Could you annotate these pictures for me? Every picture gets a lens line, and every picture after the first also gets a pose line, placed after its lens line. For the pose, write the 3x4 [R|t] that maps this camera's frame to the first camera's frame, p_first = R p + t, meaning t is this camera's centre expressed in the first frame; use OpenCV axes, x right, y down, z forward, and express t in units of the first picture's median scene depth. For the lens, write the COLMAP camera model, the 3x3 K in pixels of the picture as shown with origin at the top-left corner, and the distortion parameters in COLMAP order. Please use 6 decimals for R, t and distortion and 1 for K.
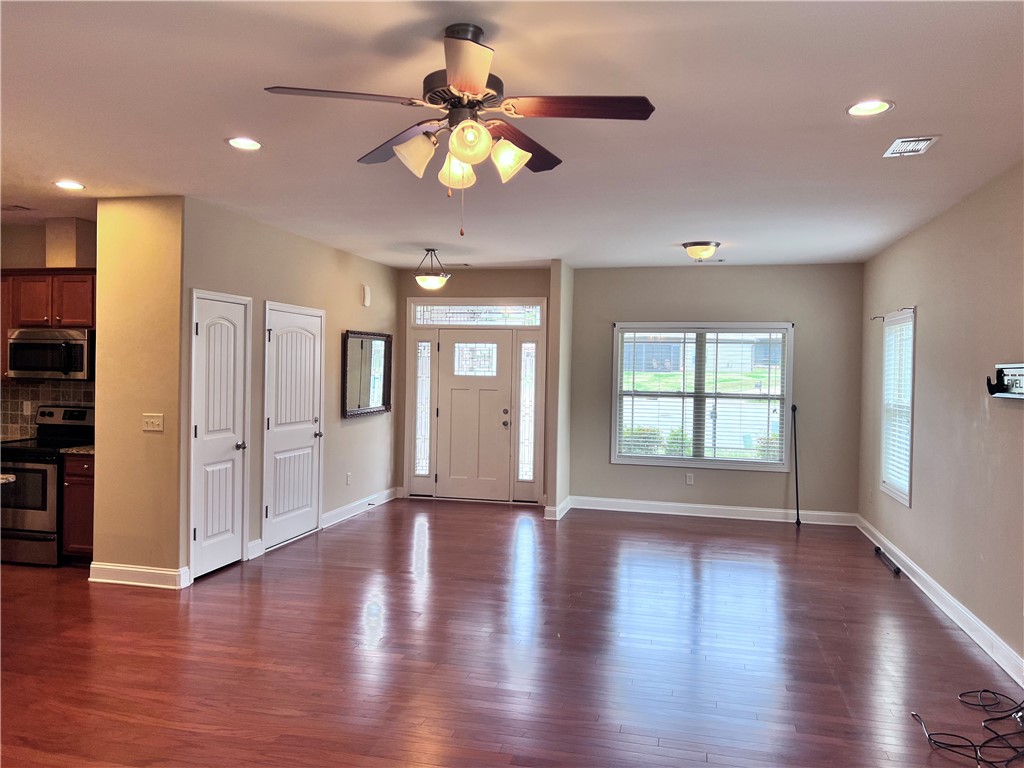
lens RADIAL K [[764.5, 0, 512.0], [0, 764.5, 384.0], [0, 0, 1]] dist [0.060871, -0.059380]
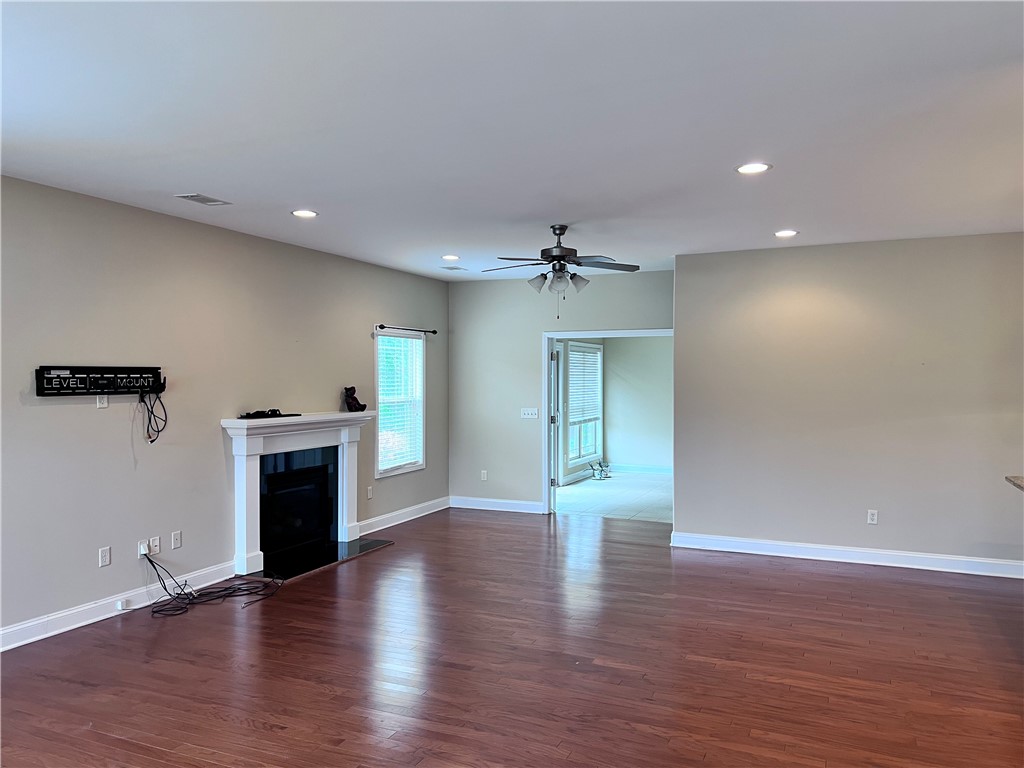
lens RADIAL K [[764.5, 0, 512.0], [0, 764.5, 384.0], [0, 0, 1]] dist [0.060871, -0.059380]
pose [[-0.983999, -0.022459, 0.176751, -0.216991], [-0.016523, 0.999251, 0.034984, -0.052481], [-0.177404, 0.031503, -0.983634, 2.112494]]
